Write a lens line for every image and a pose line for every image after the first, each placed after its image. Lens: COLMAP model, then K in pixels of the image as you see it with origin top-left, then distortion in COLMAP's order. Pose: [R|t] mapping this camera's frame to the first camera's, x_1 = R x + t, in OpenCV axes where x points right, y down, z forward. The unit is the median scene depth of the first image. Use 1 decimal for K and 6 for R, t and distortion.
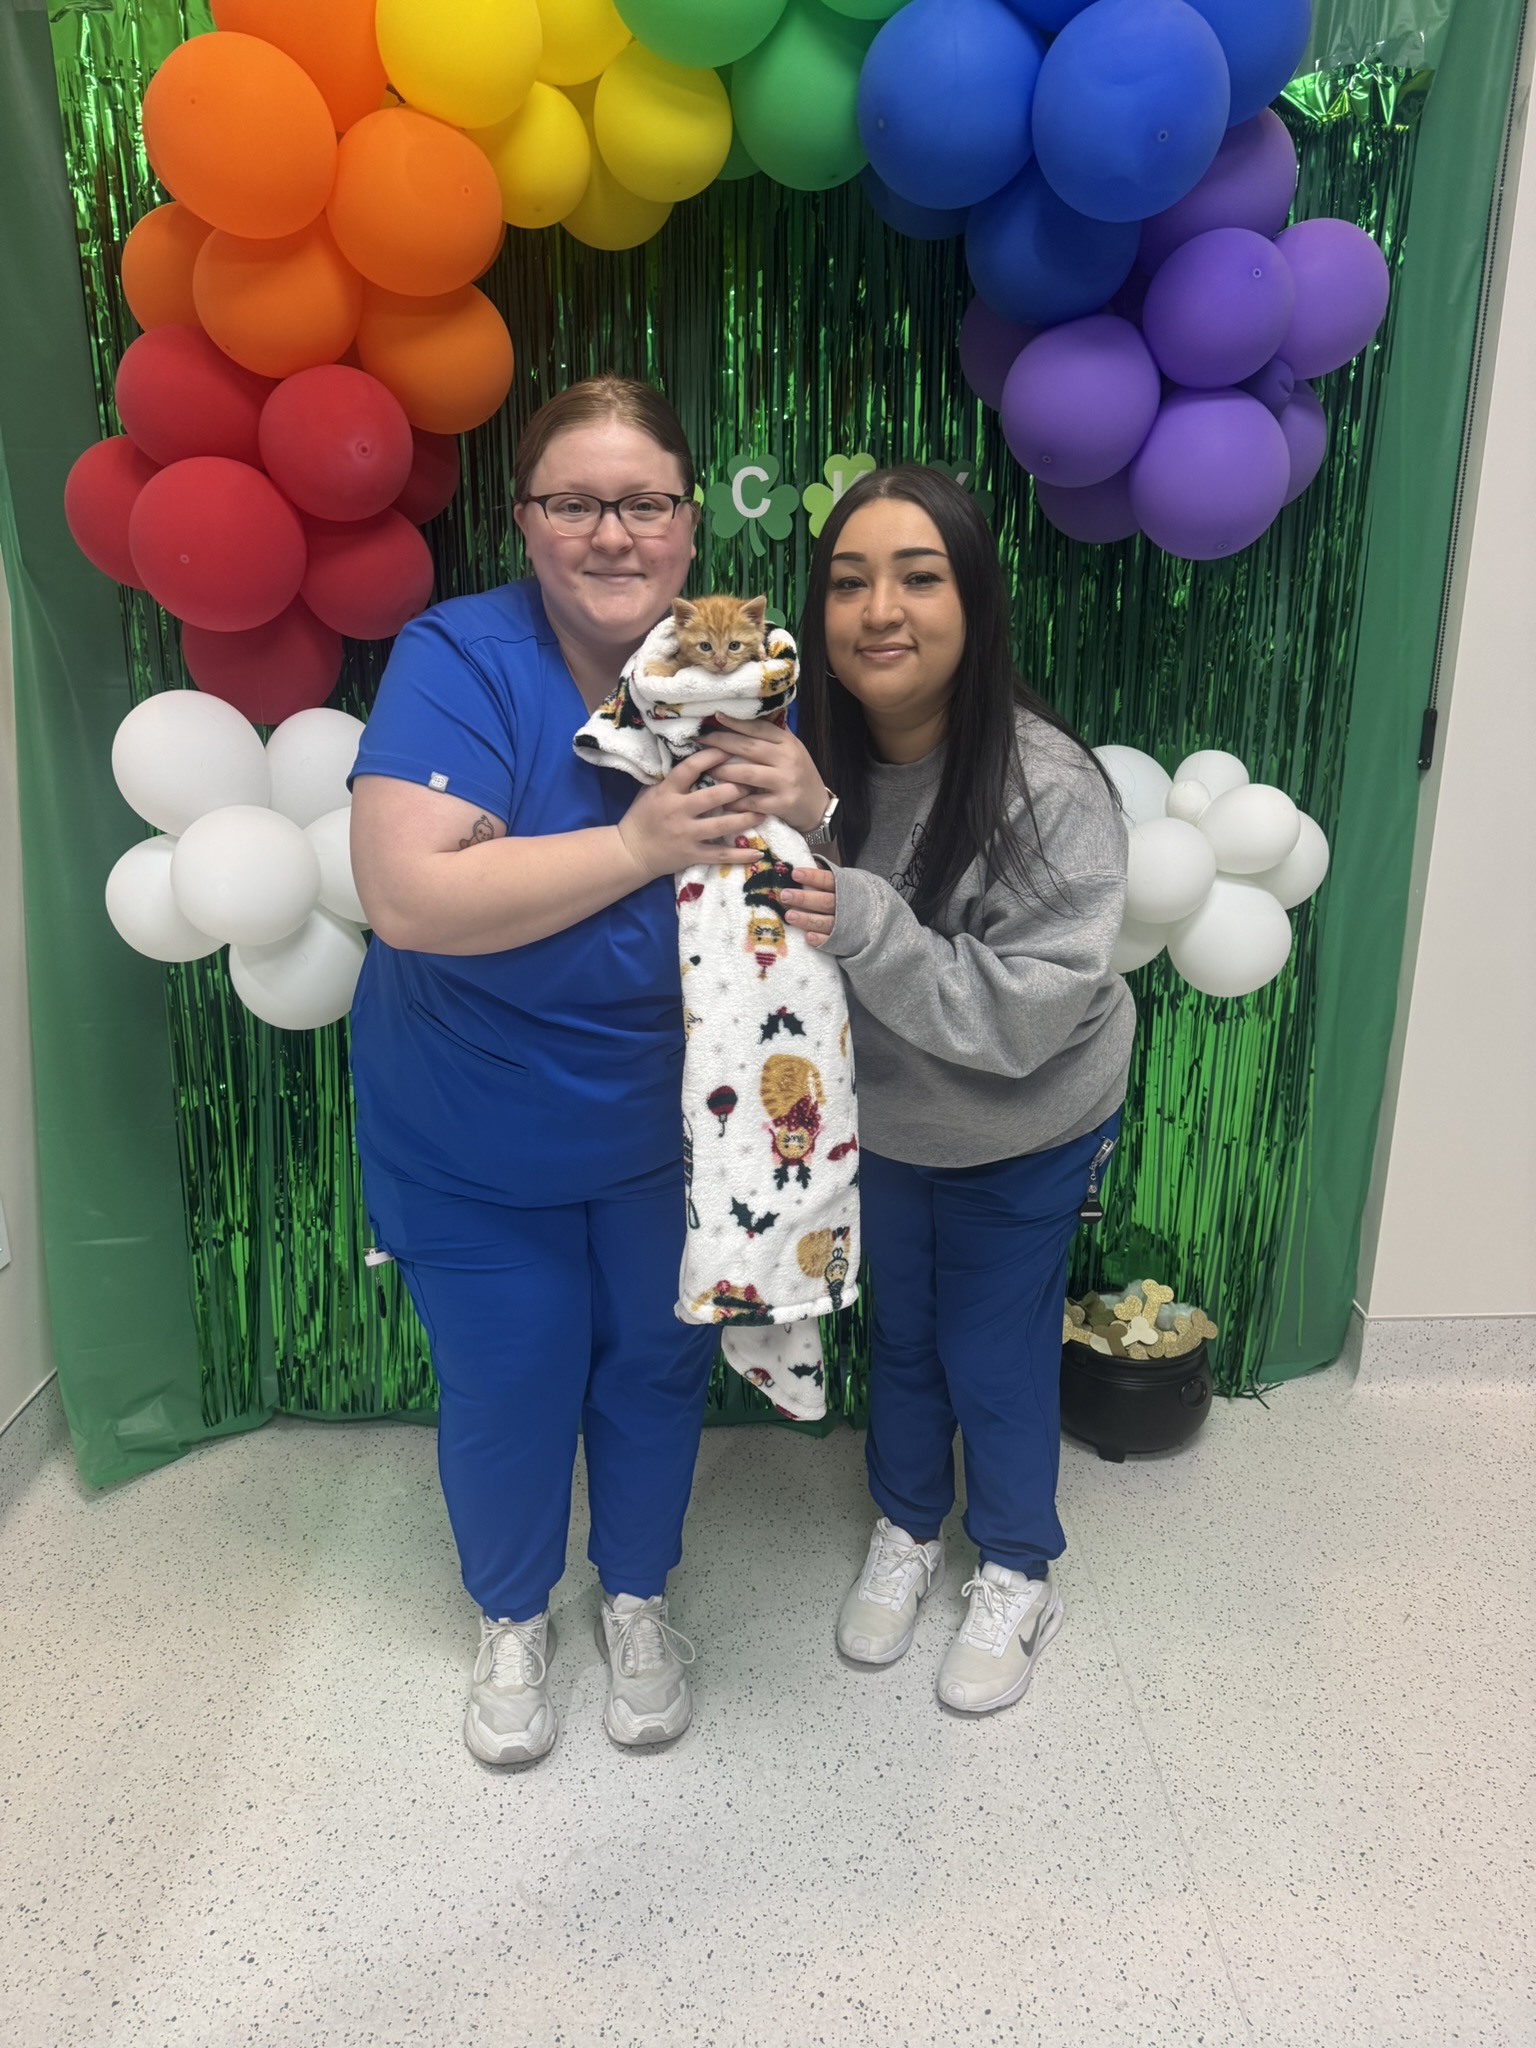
lens RADIAL K [[1425.7, 0, 782.5], [0, 1425.7, 1046.7], [0, 0, 1]] dist [0.027635, -0.020921]
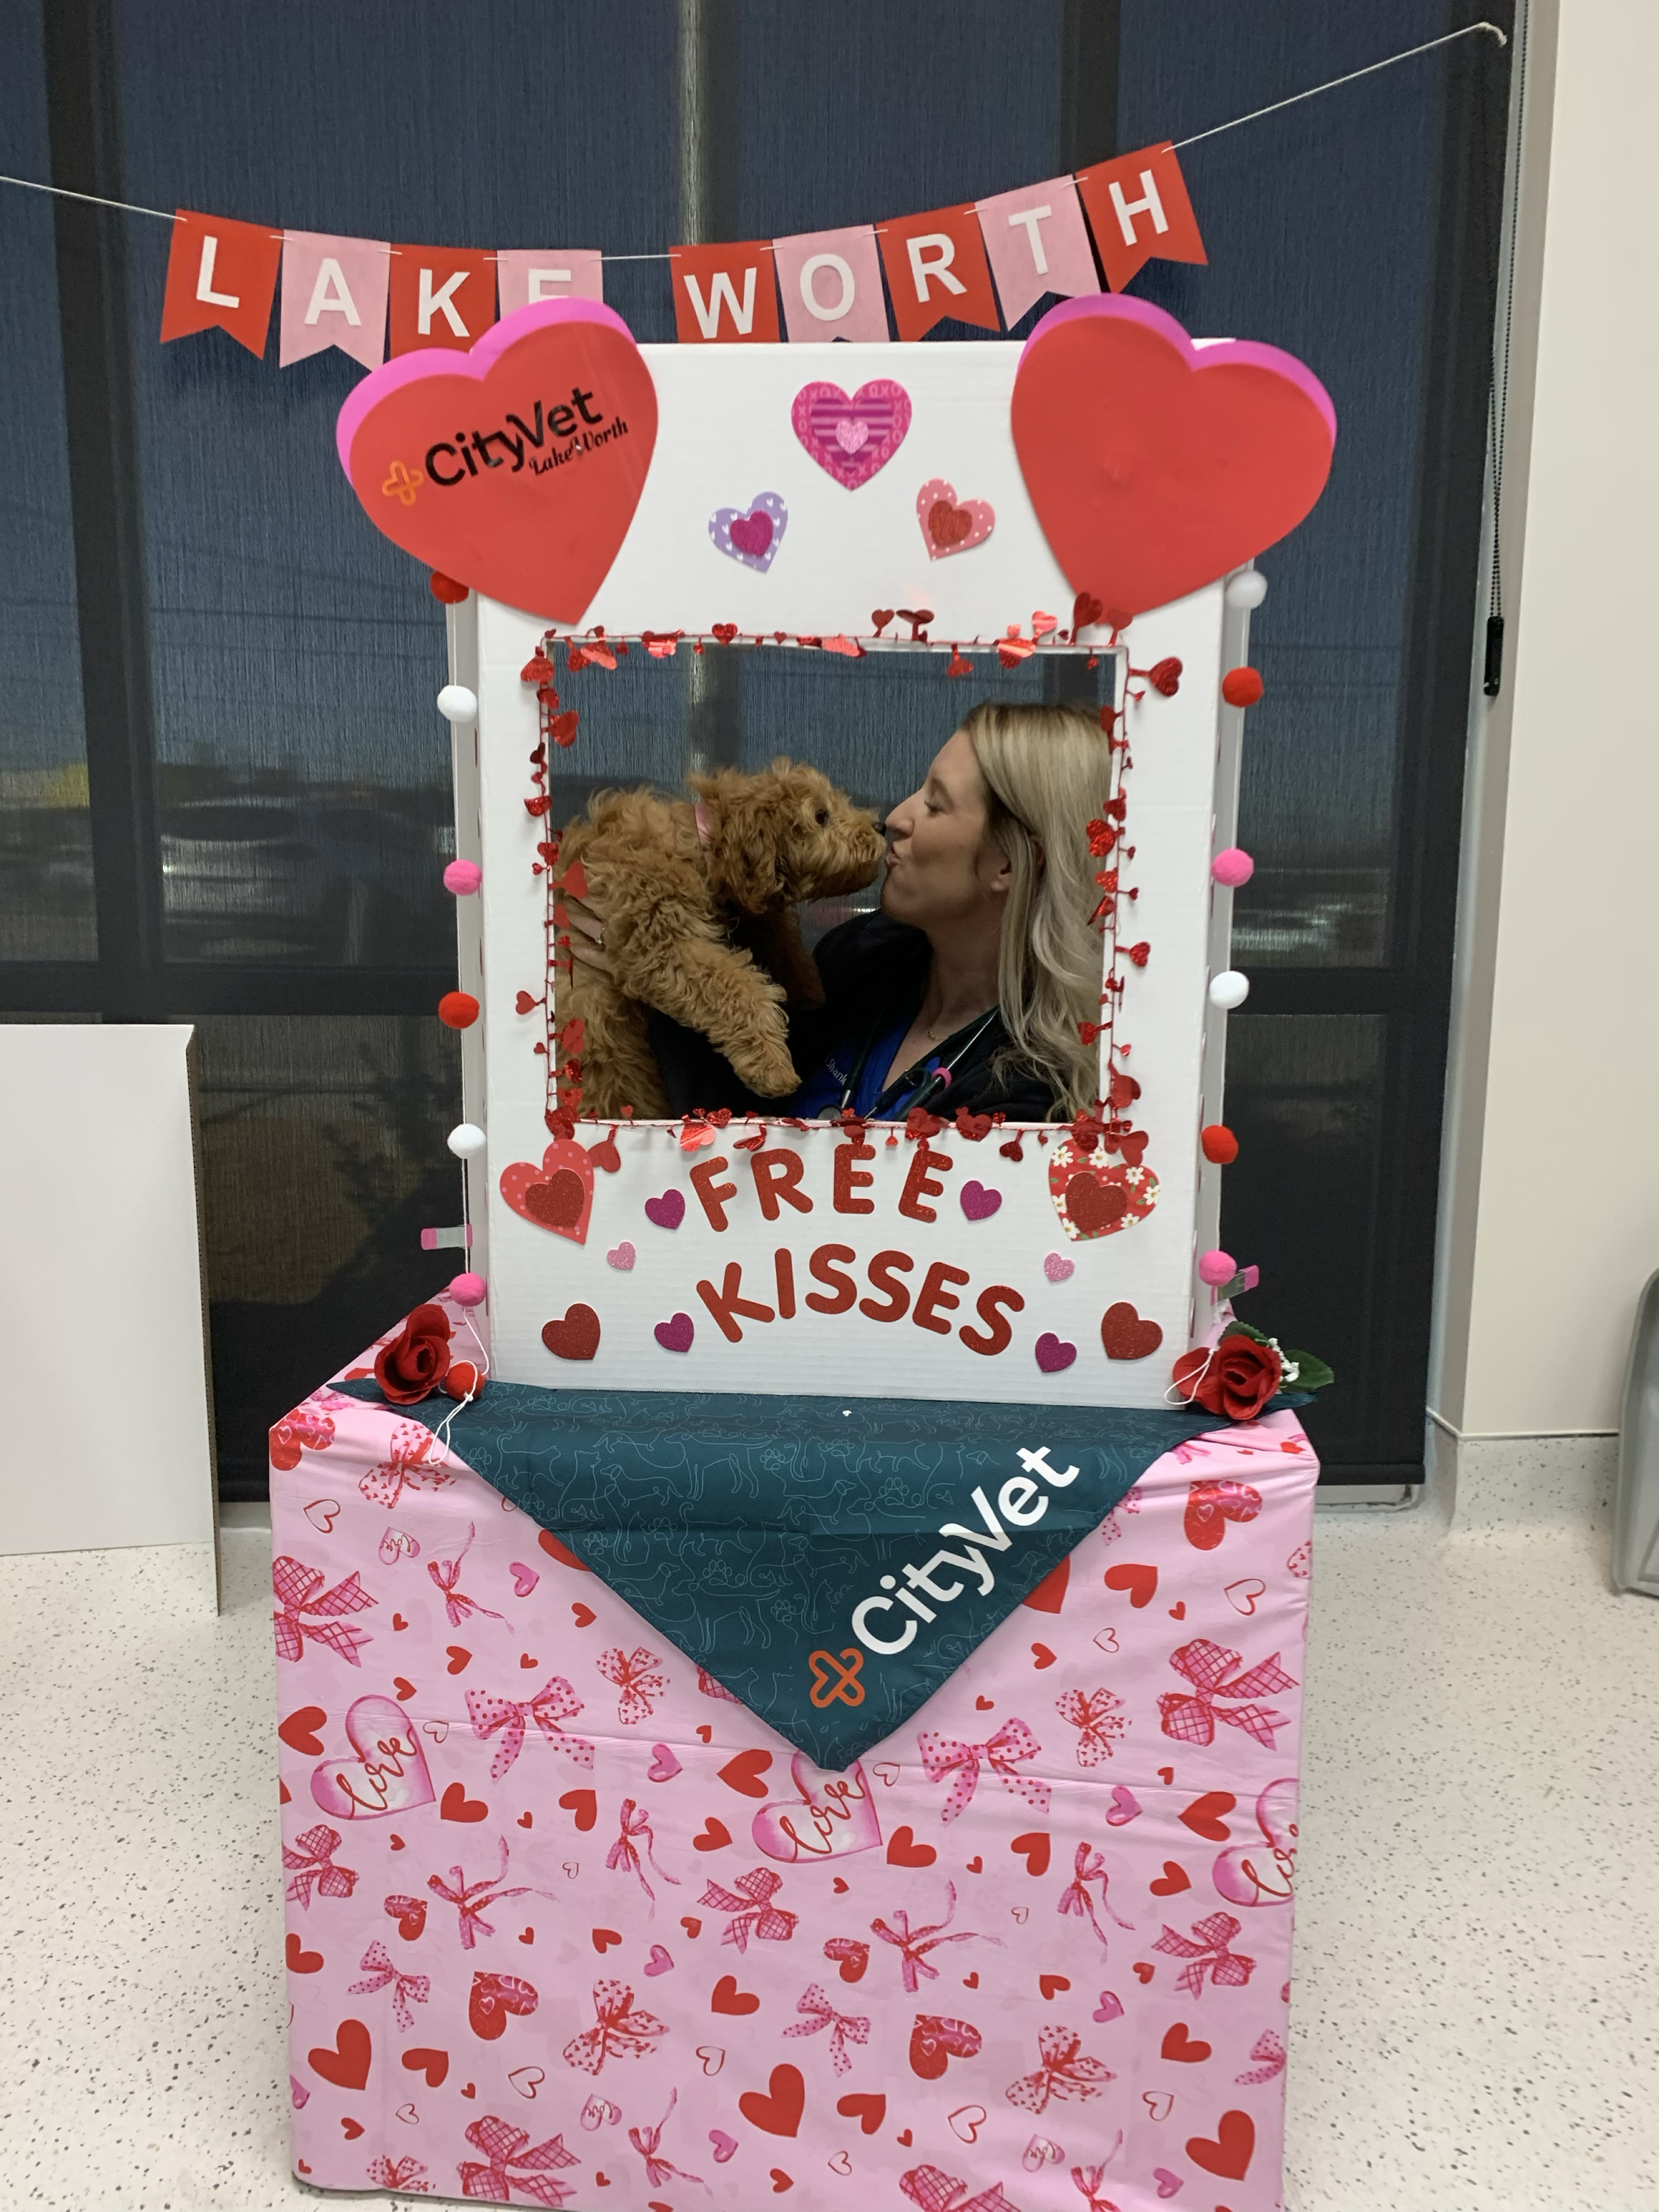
lens RADIAL K [[1677.9, 0, 838.7], [0, 1677.9, 1102.8], [0, 0, 1]] dist [0.029254, -0.018905]
pose [[0.998350, 0.006705, 0.057033, 0.043875], [0.002178, 0.988024, -0.154283, 0.203950], [-0.057384, 0.154153, 0.986379, 0.166671]]
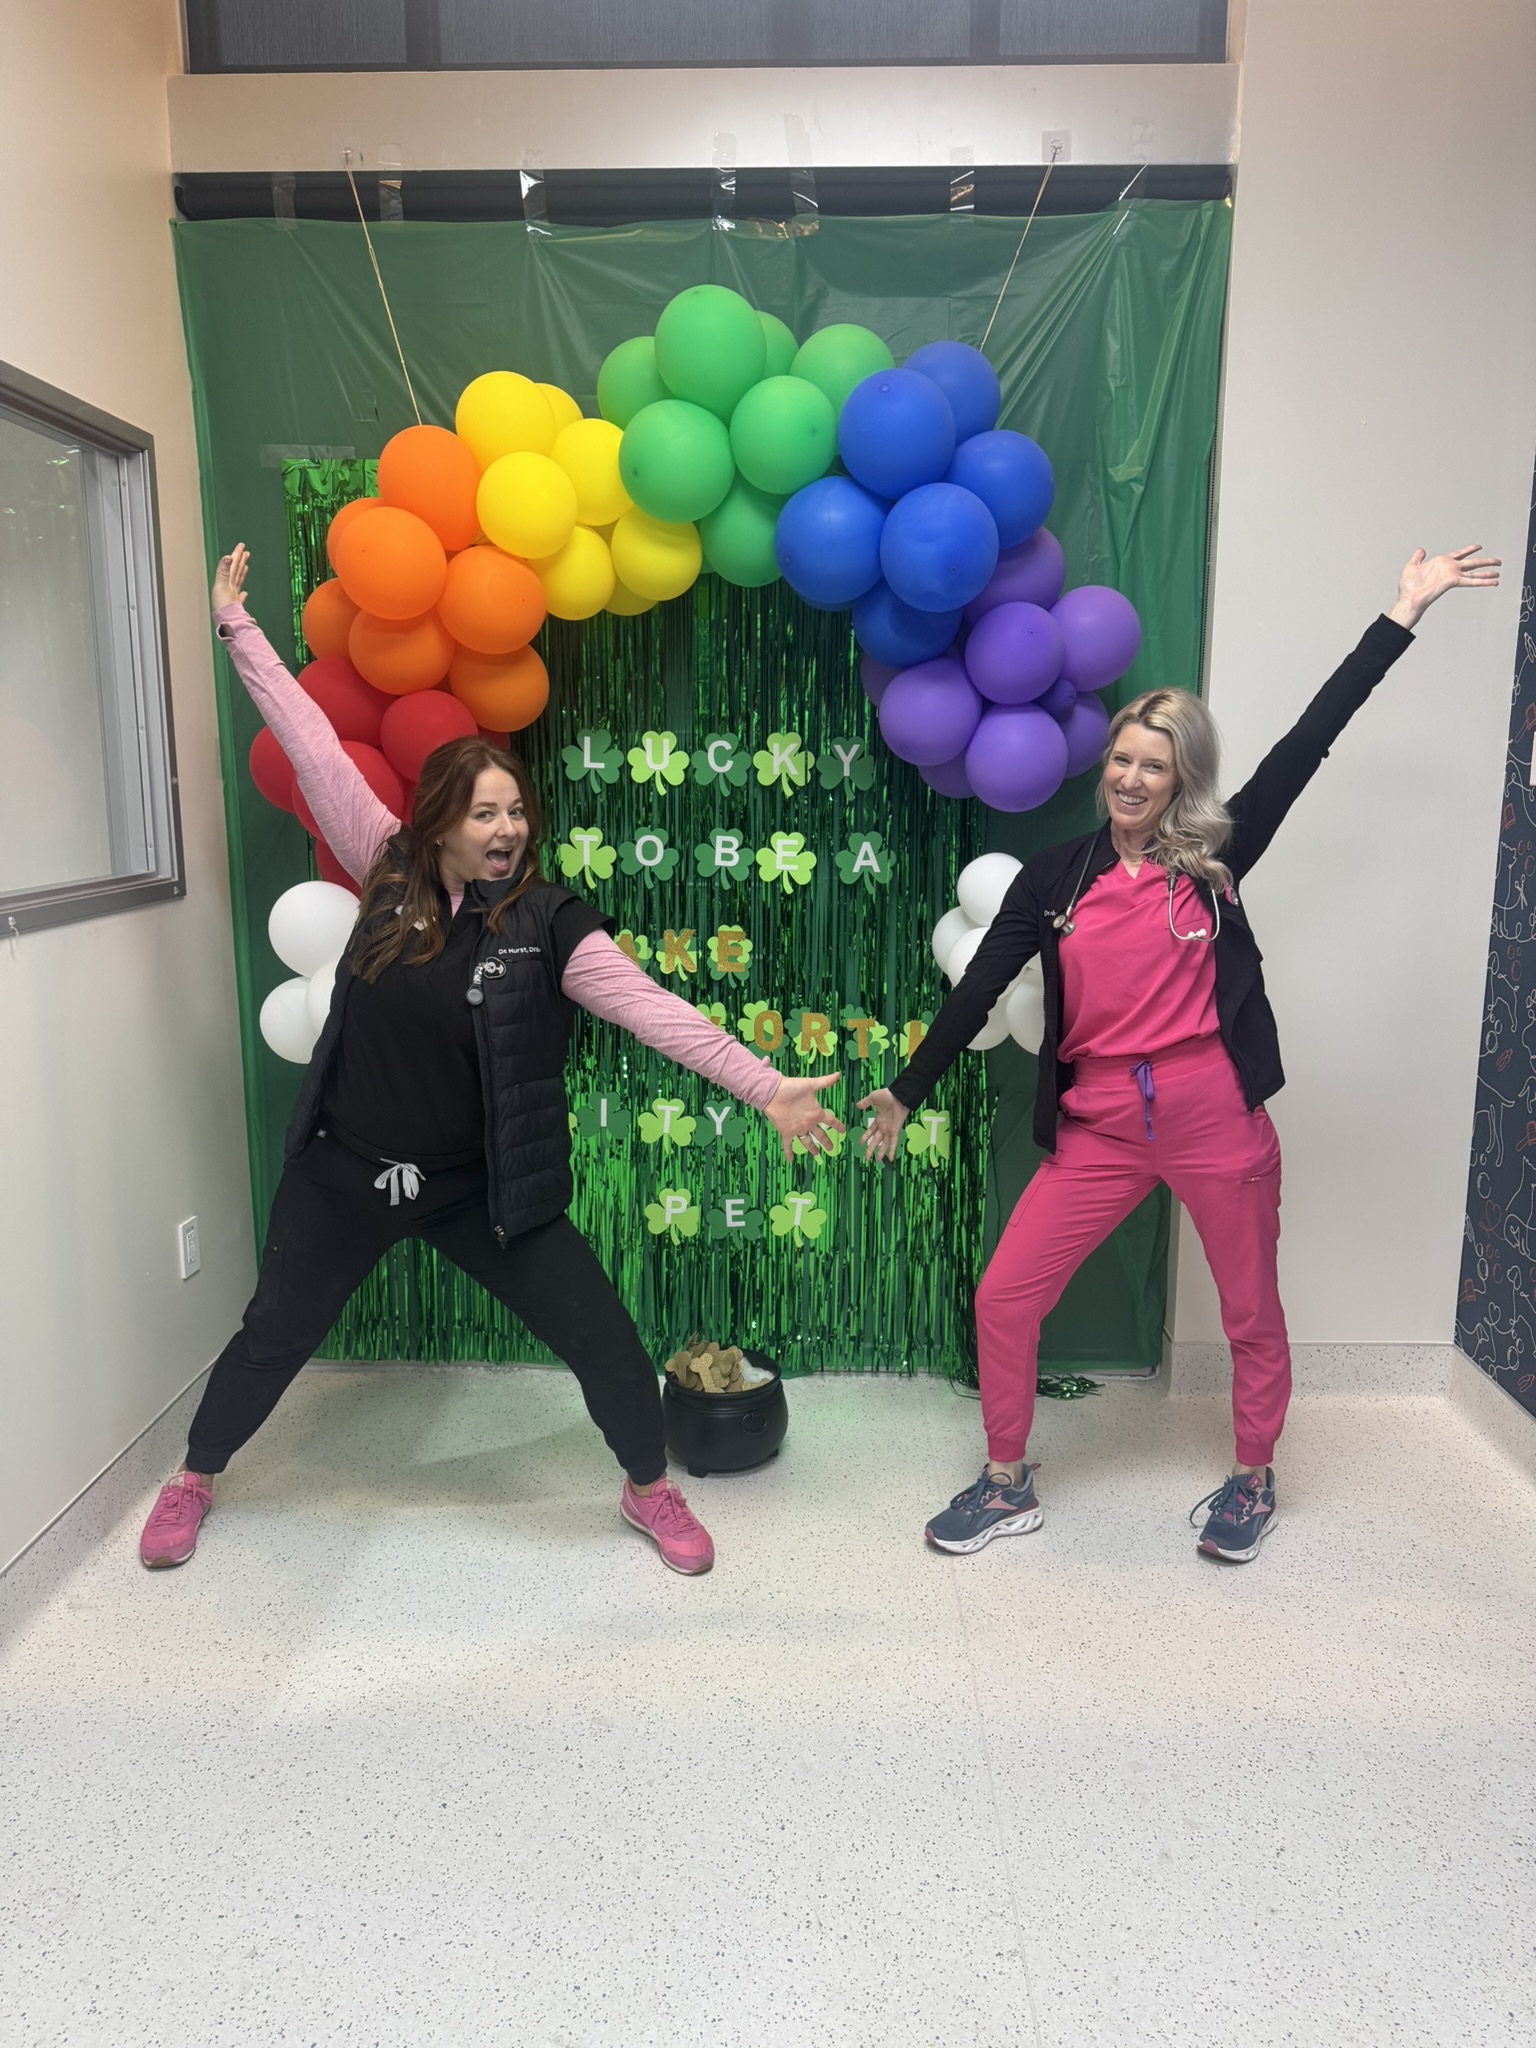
lens RADIAL K [[1425.7, 0, 770.7], [0, 1425.7, 1024.2], [0, 0, 1]] dist [0.027635, -0.020921]
pose [[0.998748, 0.008752, -0.049247, 0.125459], [-0.015157, 0.991235, -0.131237, 0.101461], [0.047667, 0.131819, 0.990127, -0.516962]]
